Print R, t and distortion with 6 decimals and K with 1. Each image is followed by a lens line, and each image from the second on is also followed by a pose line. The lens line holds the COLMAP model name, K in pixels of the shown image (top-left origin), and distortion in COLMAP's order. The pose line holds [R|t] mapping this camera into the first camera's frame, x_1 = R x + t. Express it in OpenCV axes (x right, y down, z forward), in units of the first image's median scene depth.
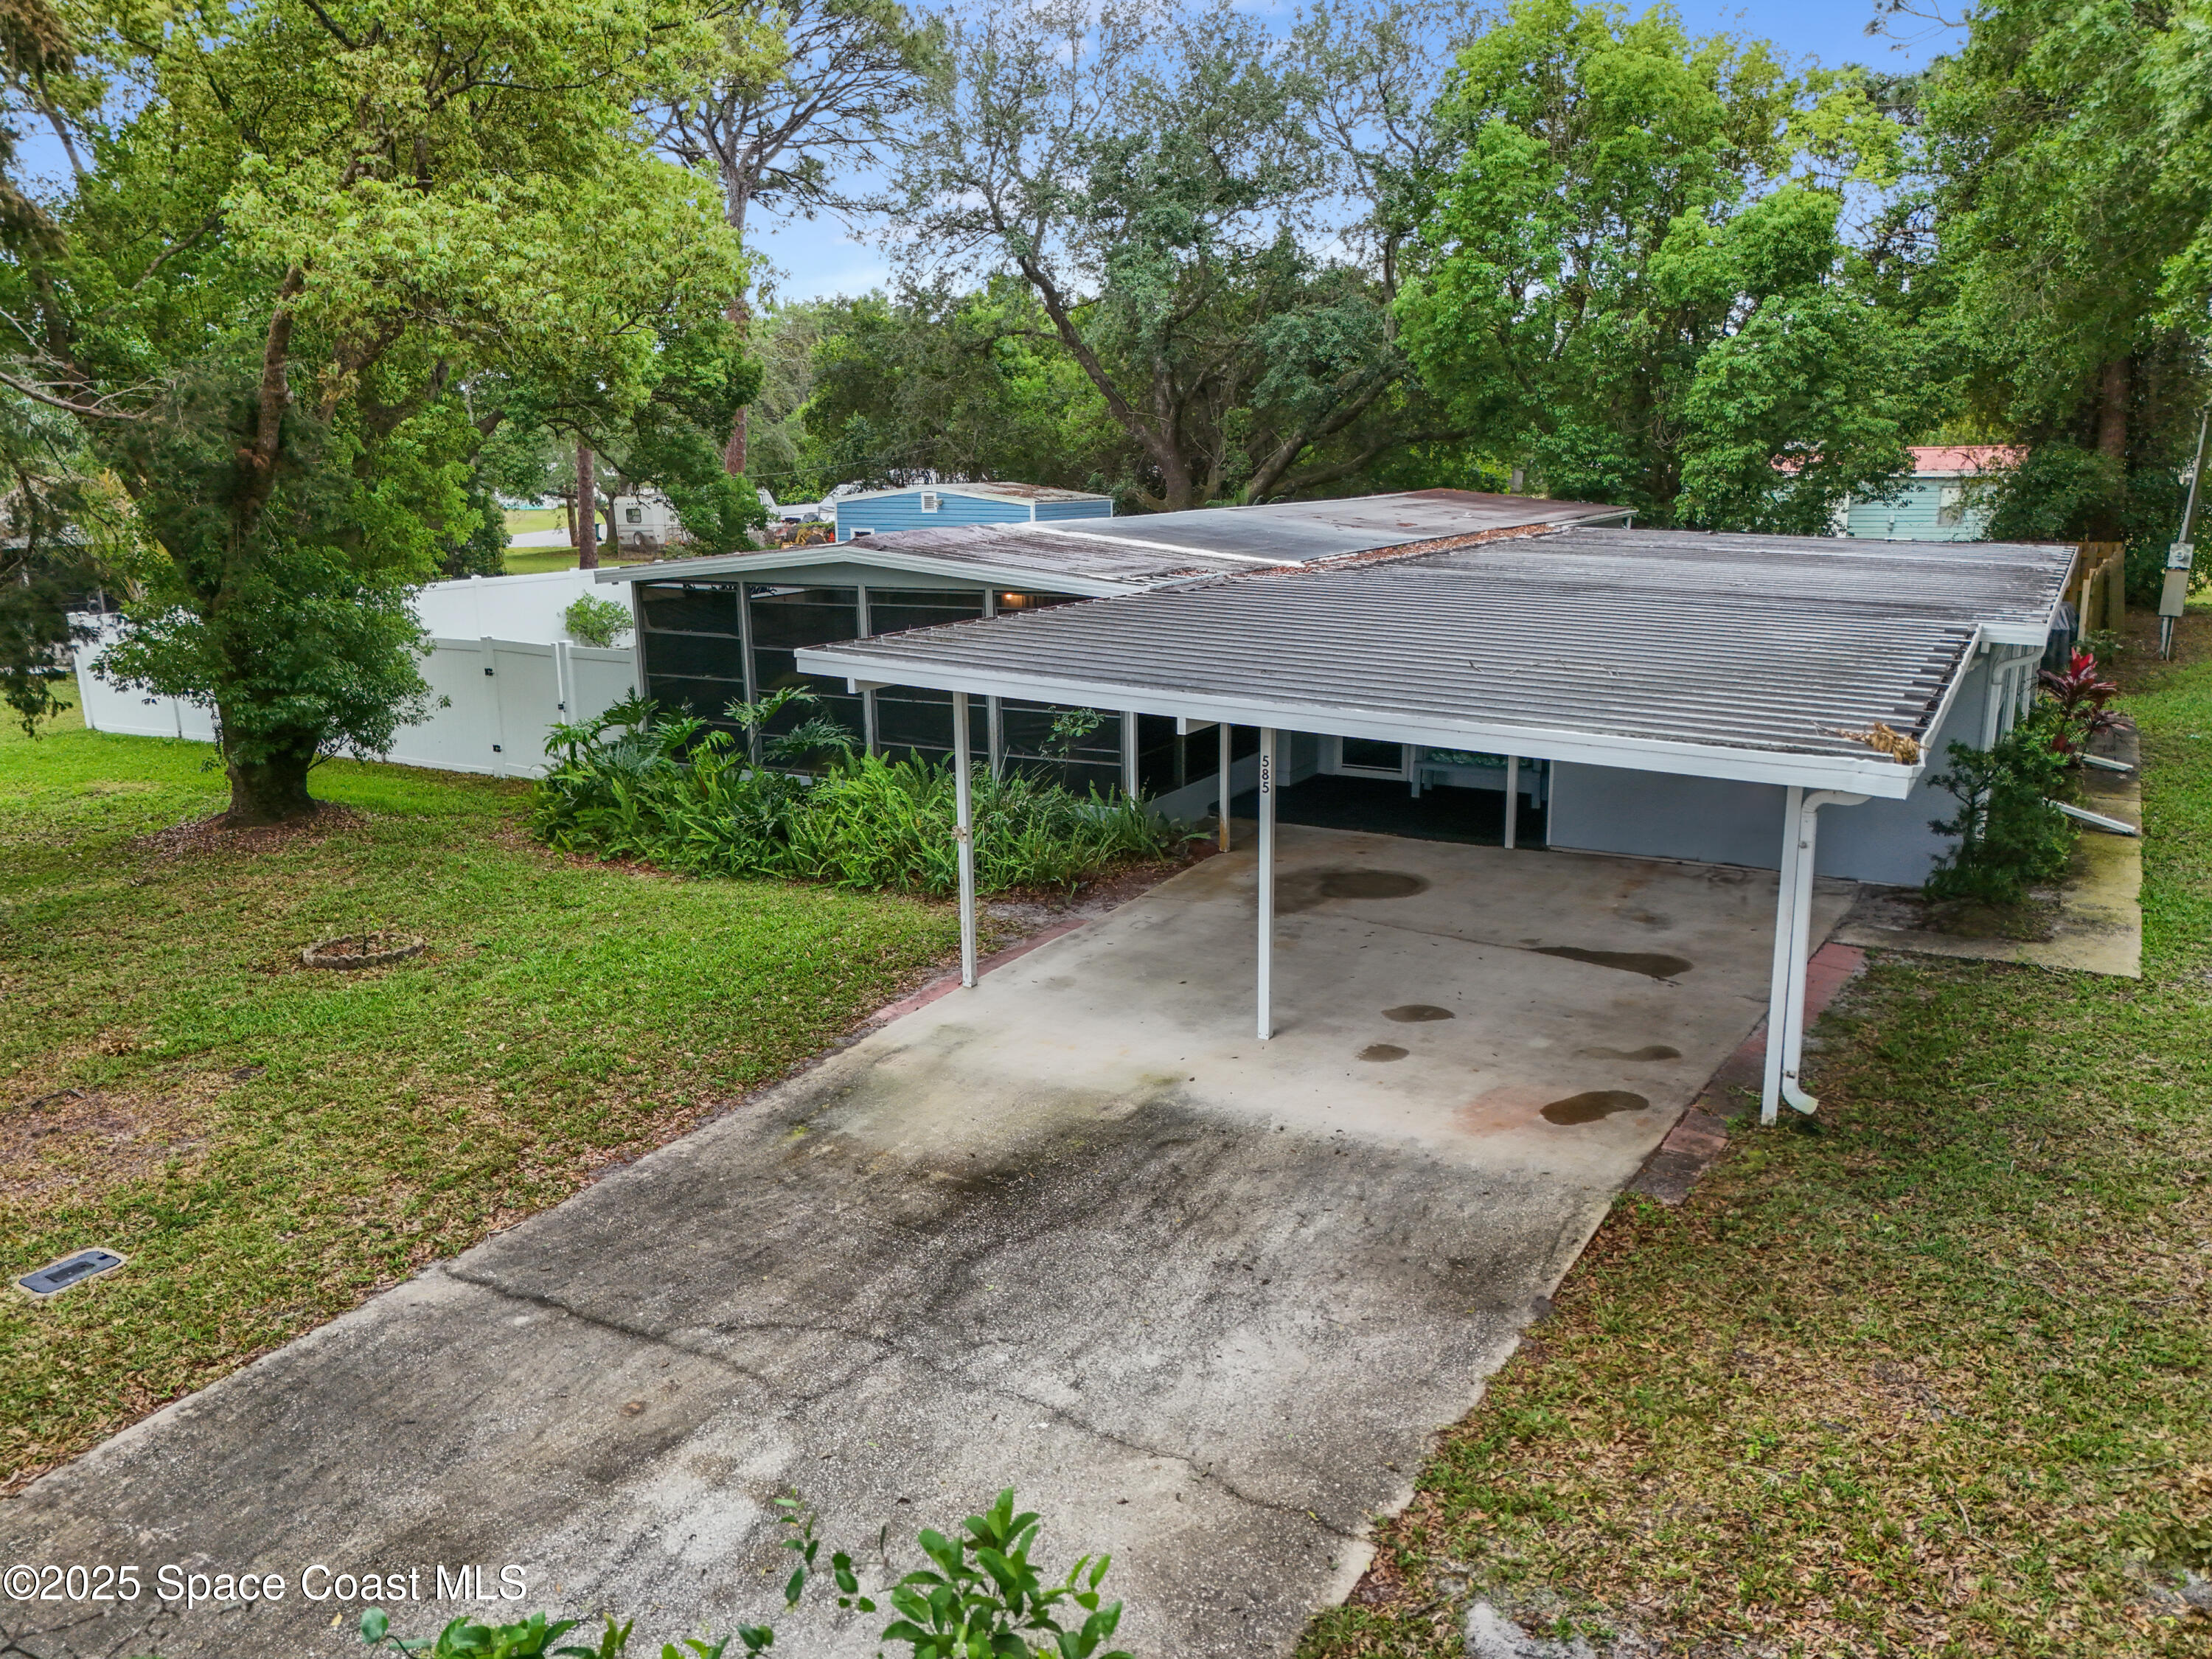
lens RADIAL K [[1624.8, 0, 1108.6], [0, 1624.8, 810.2], [0, 0, 1]] dist [0.053770, -0.003617]
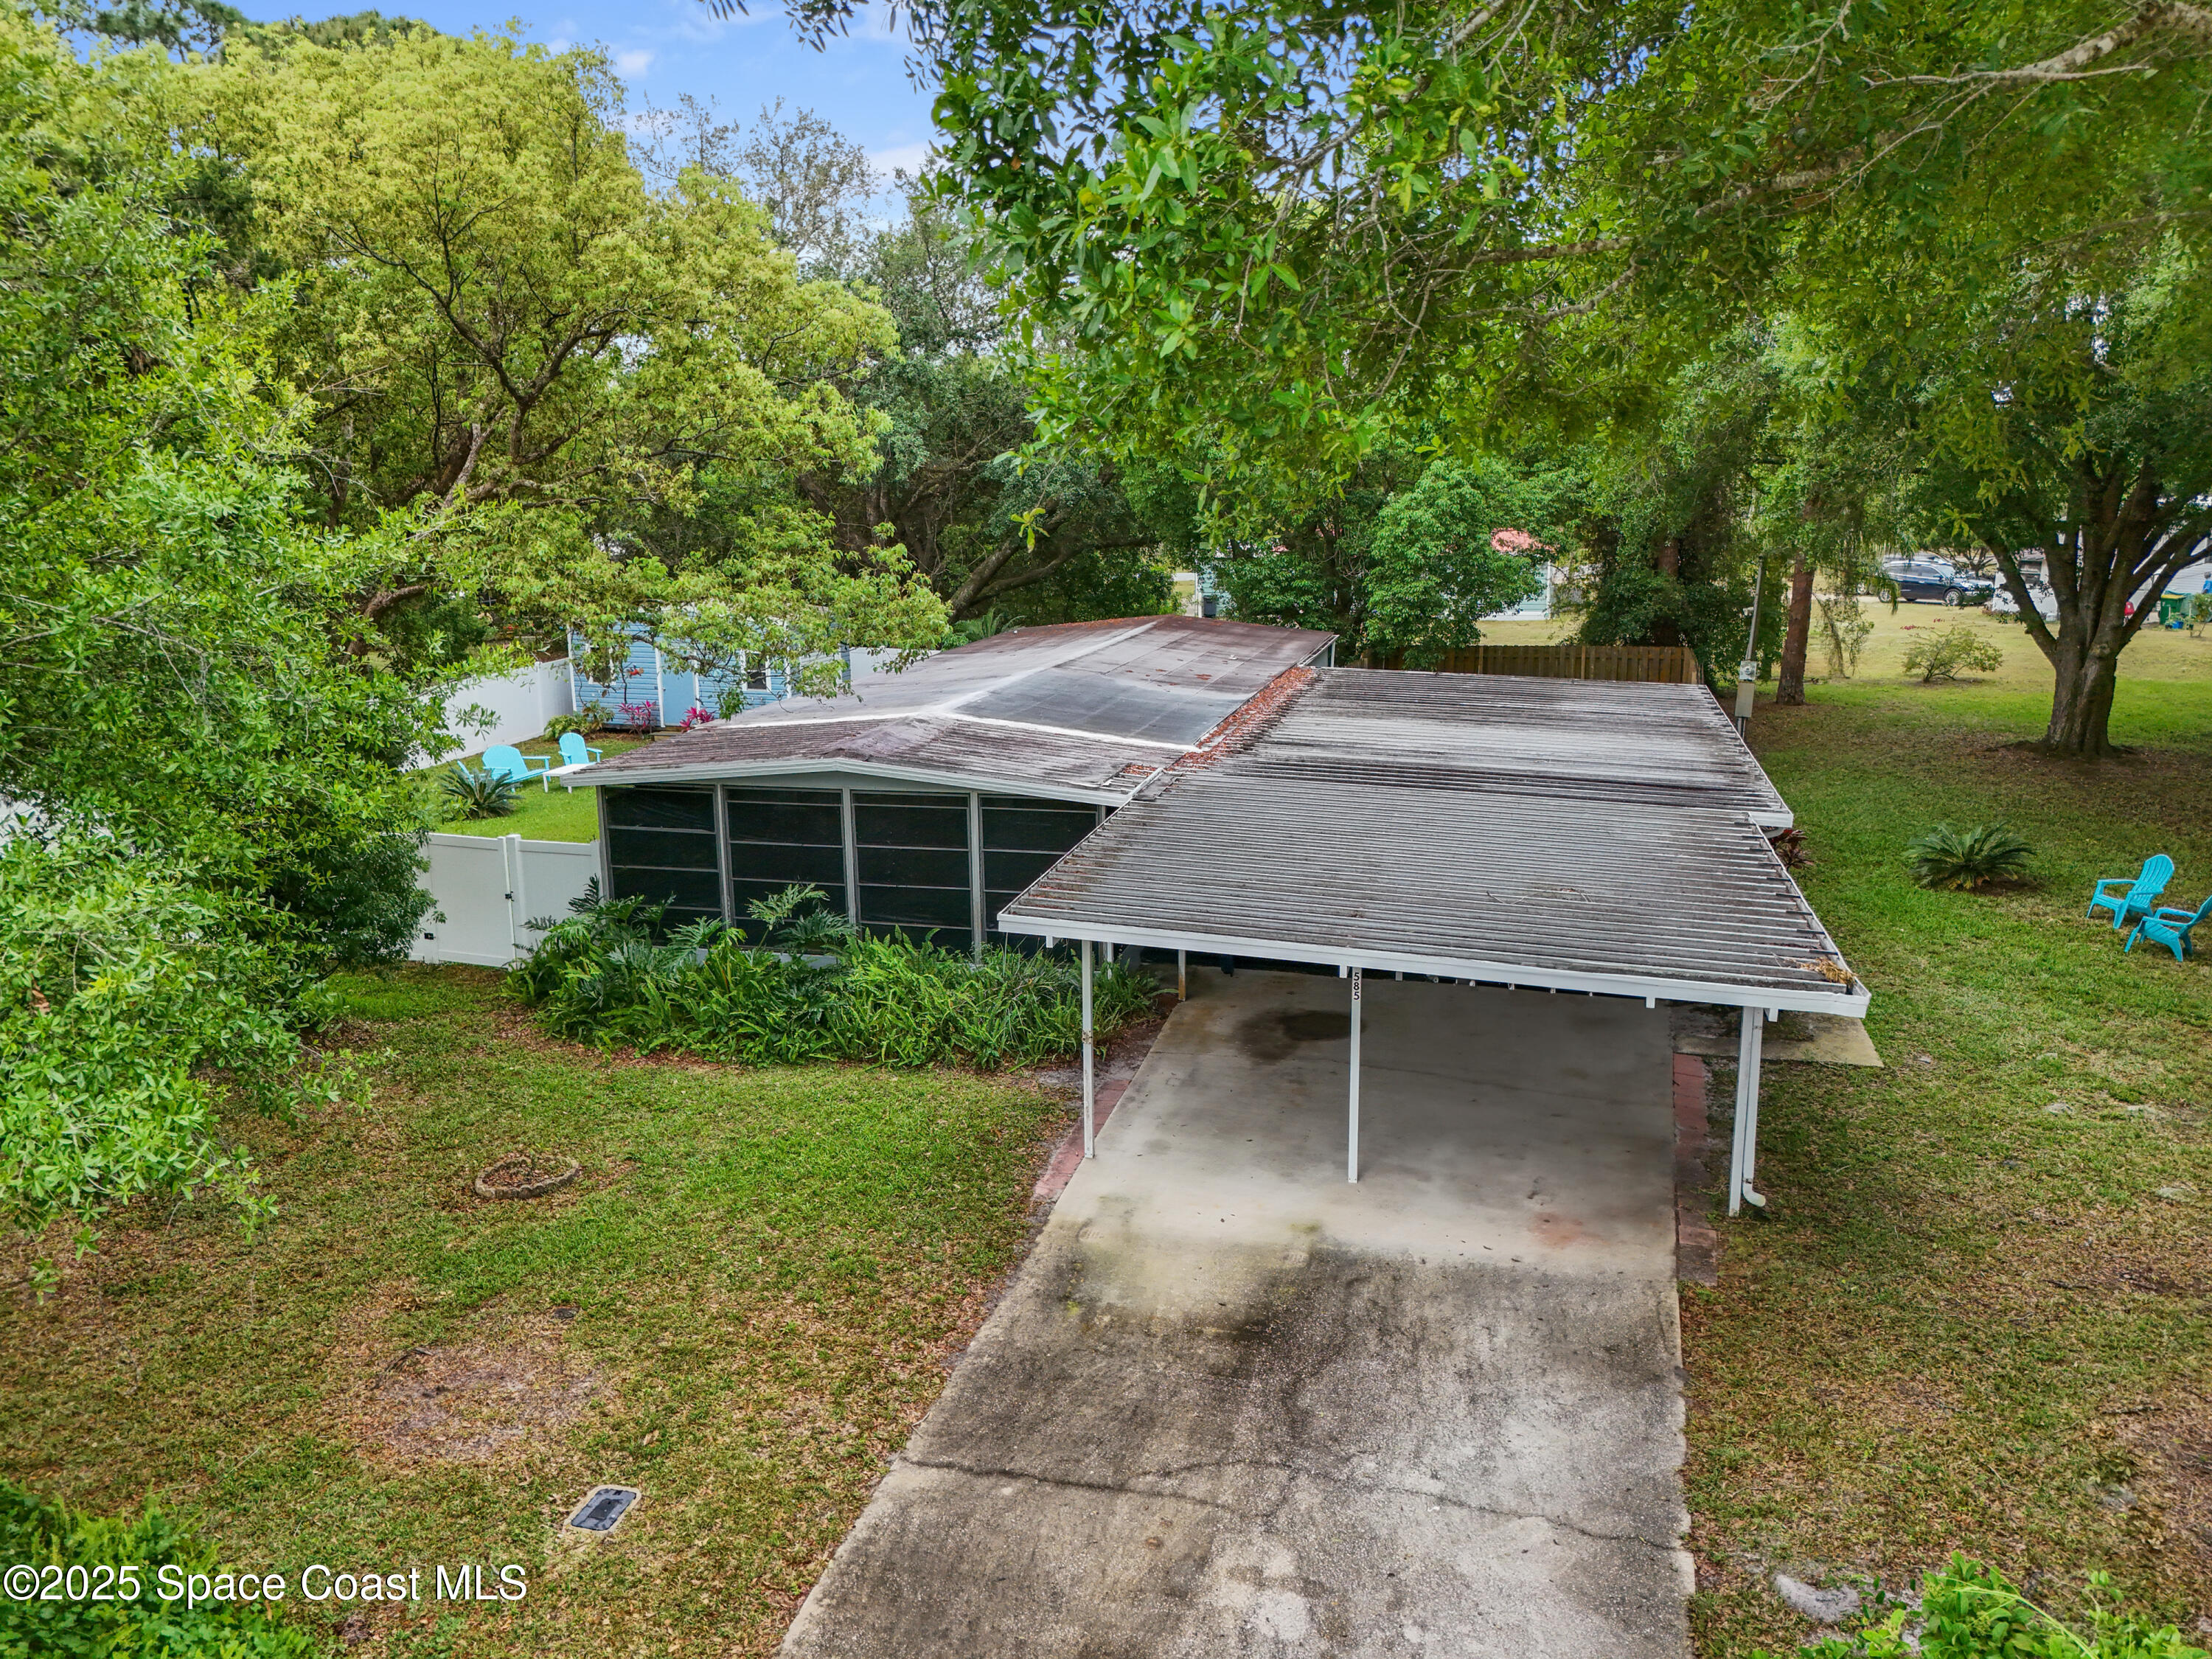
lens RADIAL K [[1586.4, 0, 1106.0], [0, 1586.4, 829.5], [0, 0, 1]] dist [0.046588, -0.006044]
pose [[0.965066, -0.062704, 0.254393, -0.501798], [0.062822, 0.997995, 0.007669, -0.207678], [-0.254364, 0.008580, 0.967071, -0.262666]]
